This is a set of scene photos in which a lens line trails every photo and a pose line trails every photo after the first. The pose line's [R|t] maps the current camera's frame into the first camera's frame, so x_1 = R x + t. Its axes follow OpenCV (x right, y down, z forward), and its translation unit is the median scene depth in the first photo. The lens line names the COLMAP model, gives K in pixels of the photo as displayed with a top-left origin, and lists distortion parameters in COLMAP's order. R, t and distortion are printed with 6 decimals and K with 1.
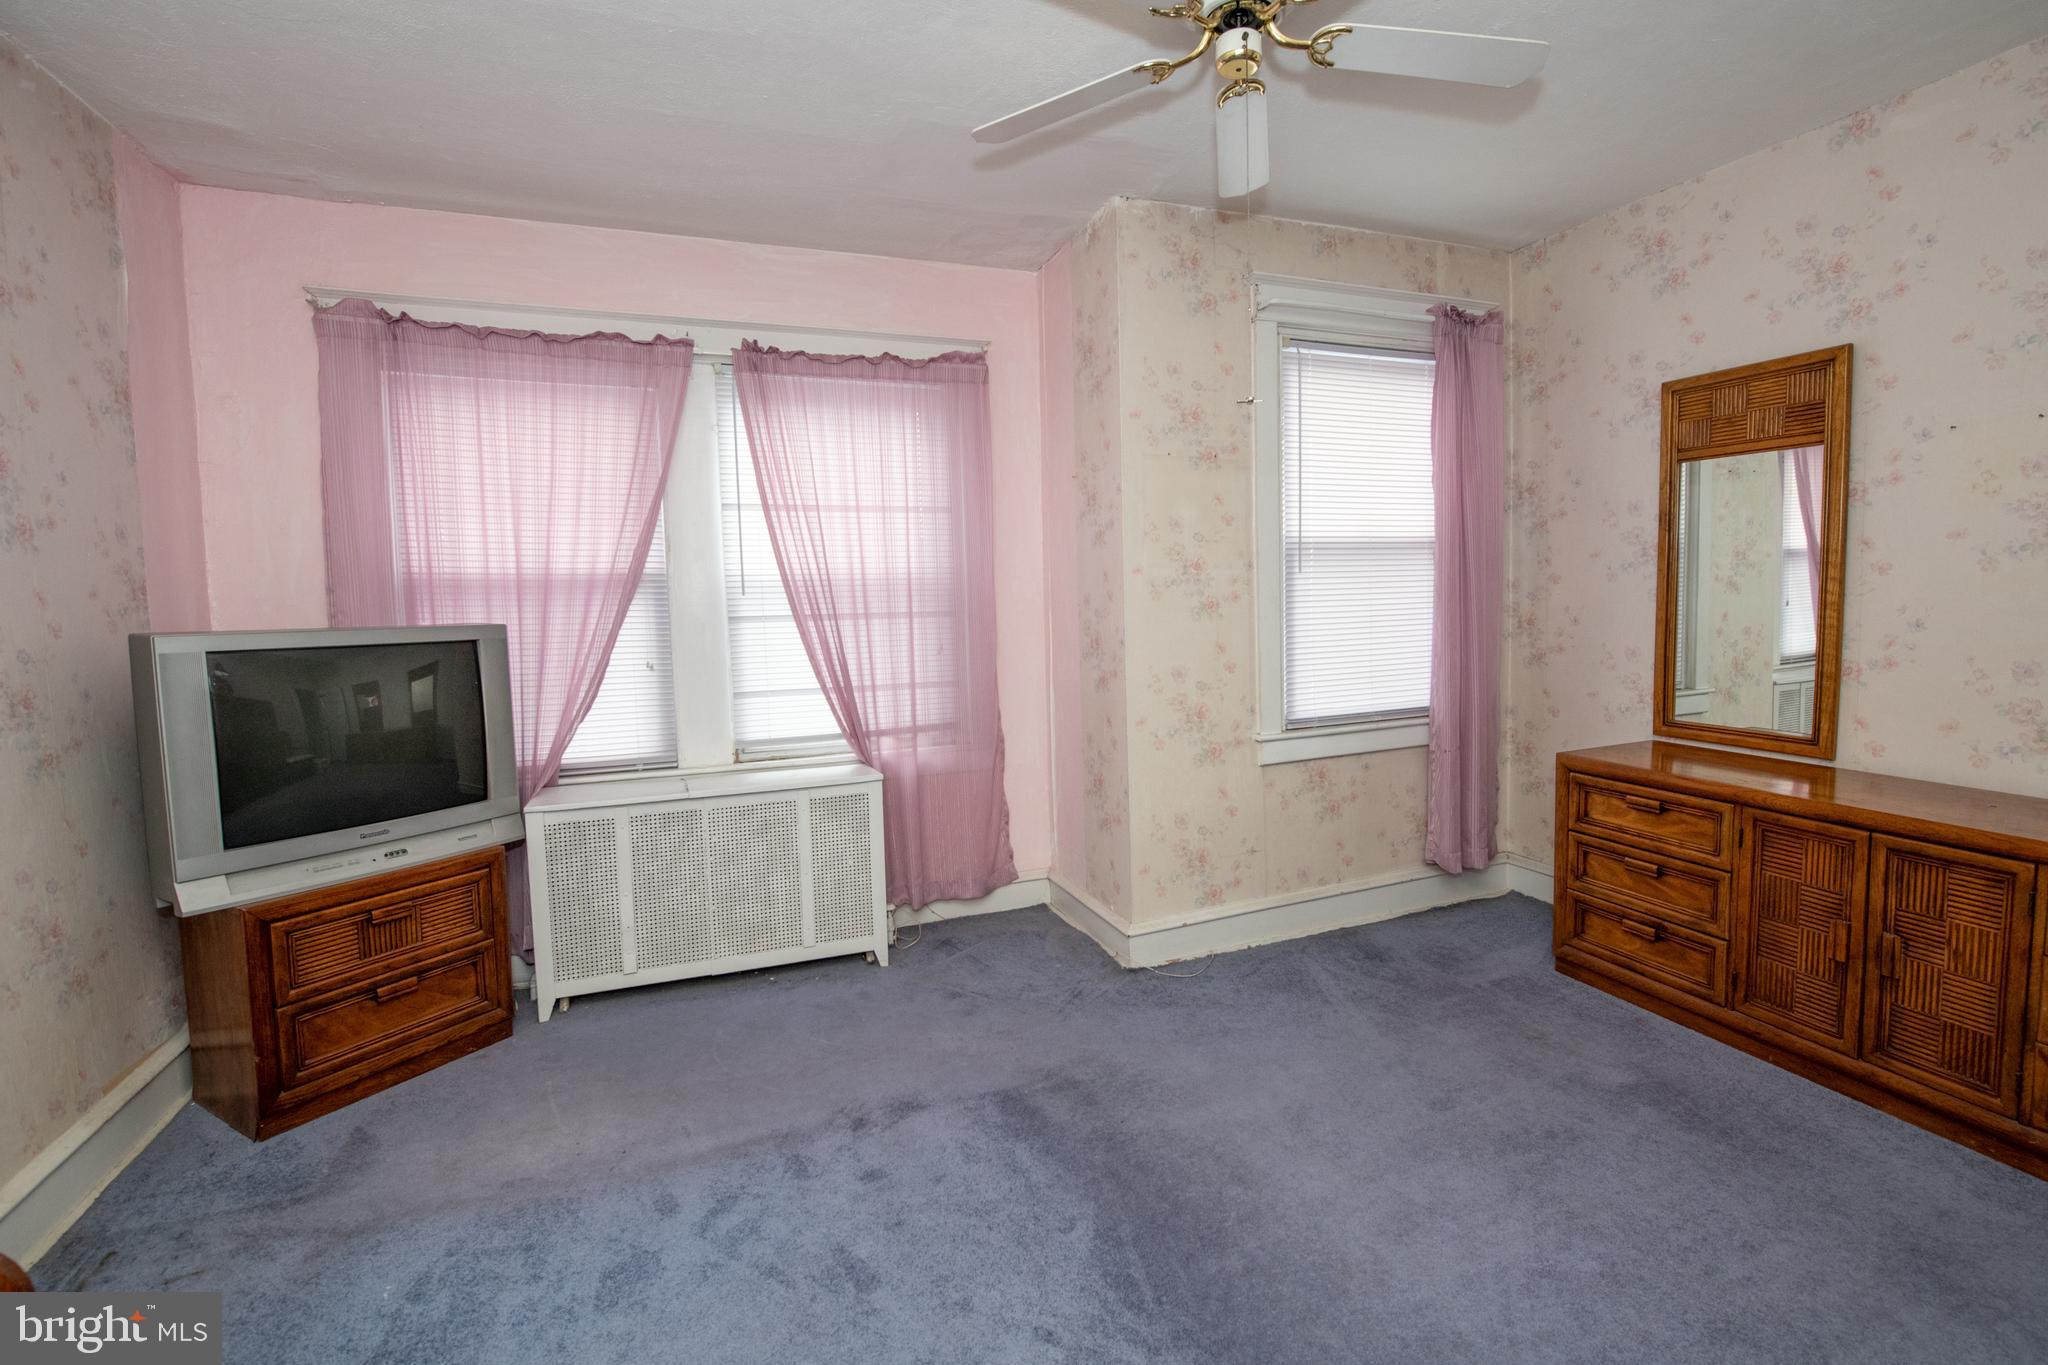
lens RADIAL K [[927.4, 0, 1019.9], [0, 927.4, 651.2], [0, 0, 1]] dist [-0.002000, -0.000036]
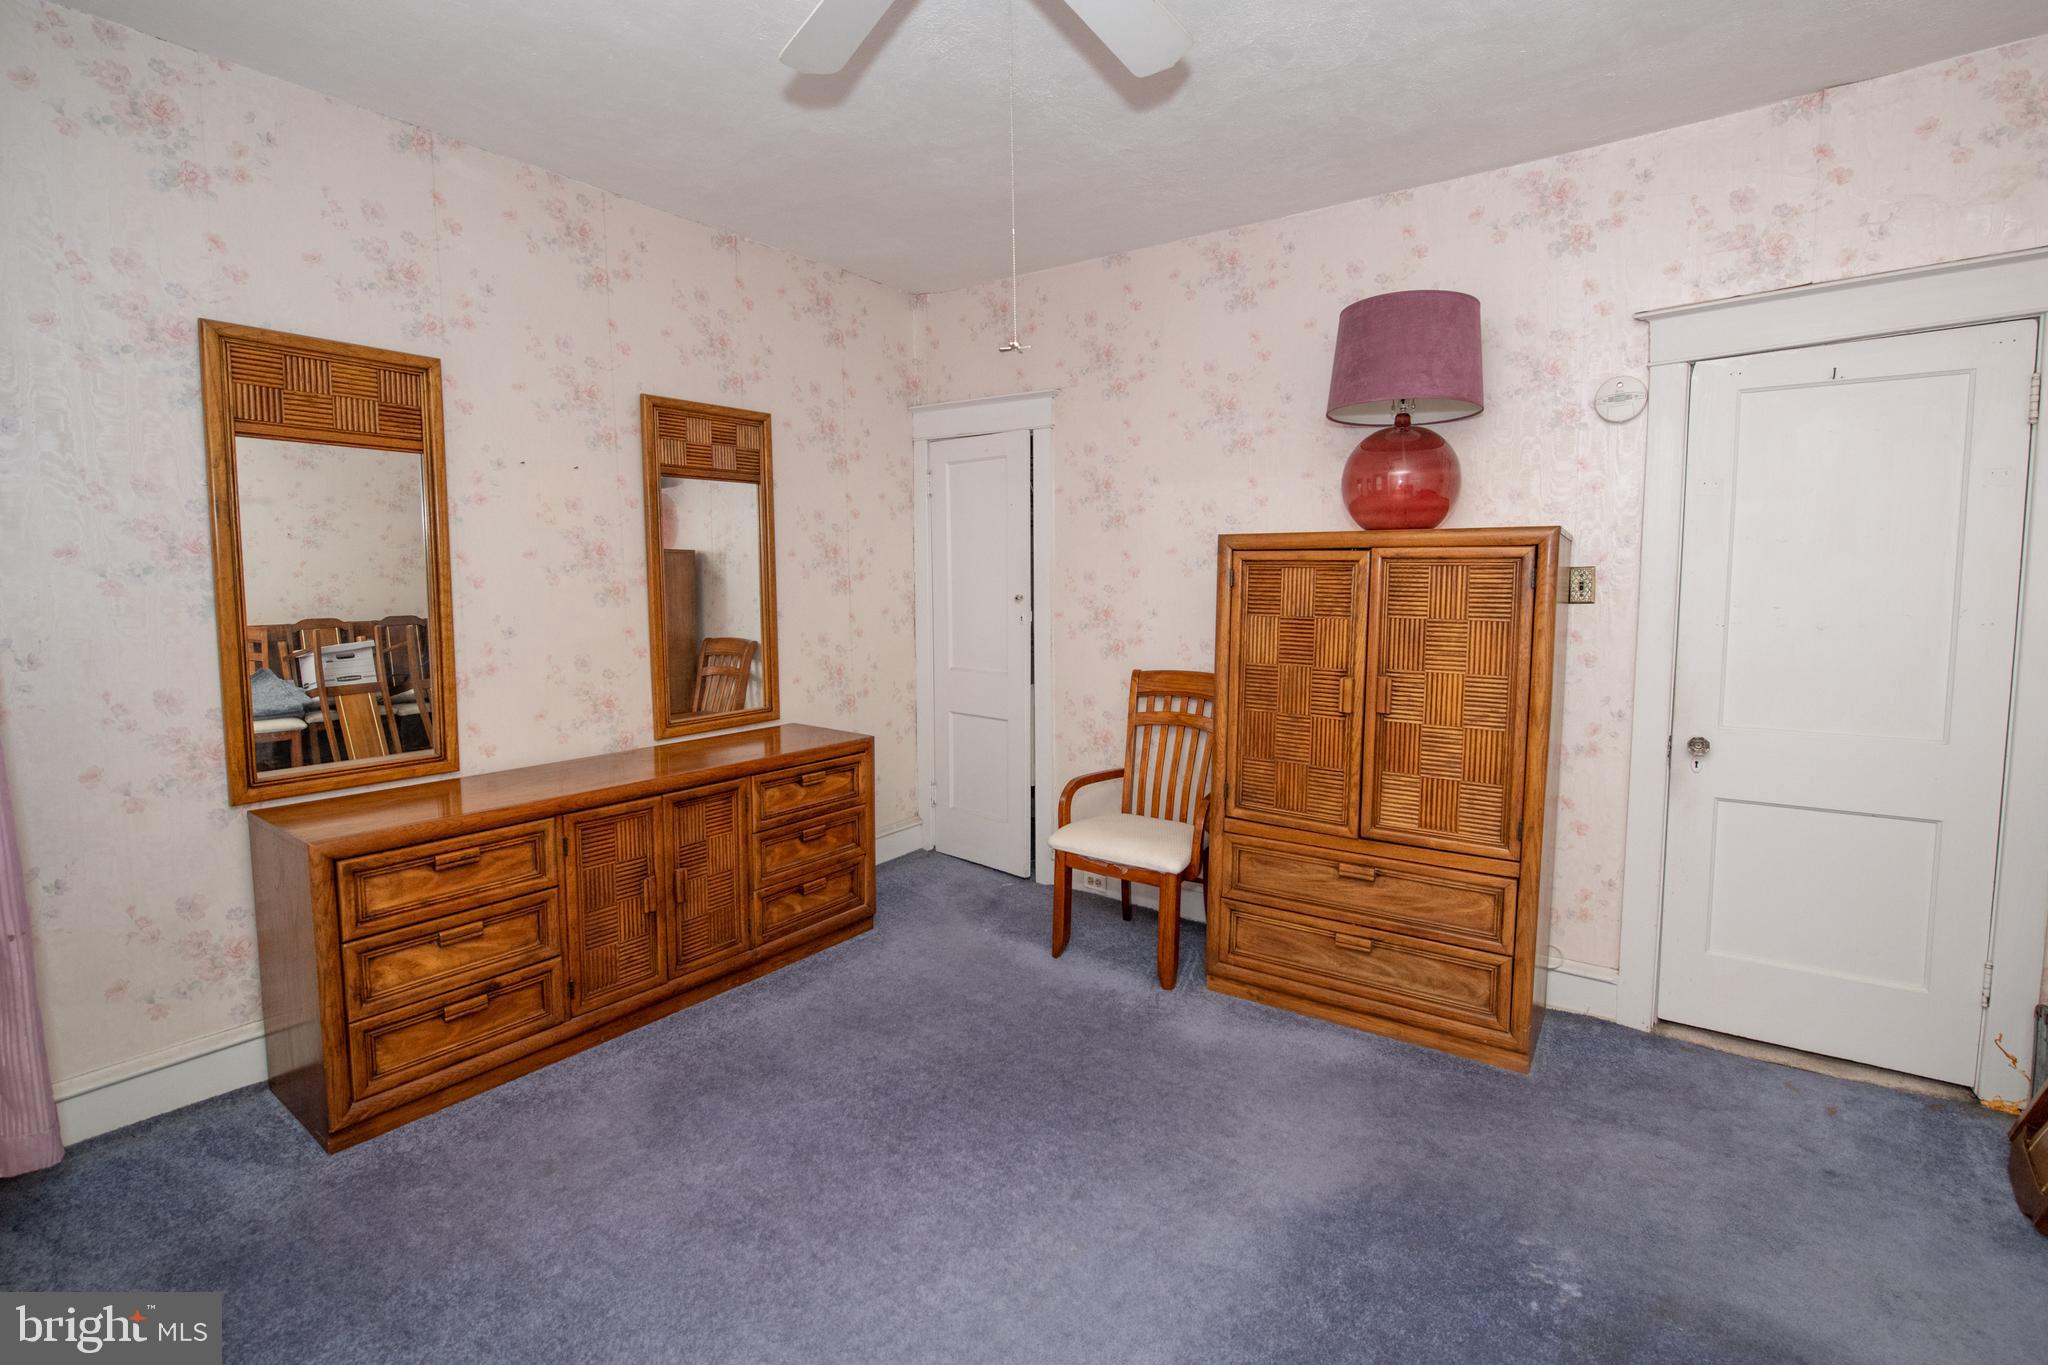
lens RADIAL K [[927.4, 0, 1019.9], [0, 927.4, 651.2], [0, 0, 1]] dist [-0.002000, -0.000036]
pose [[-0.540370, -0.040430, 0.840456, -0.307315], [0.076542, 0.992342, 0.096949, -0.064912], [-0.837939, 0.116718, -0.533137, 1.041803]]
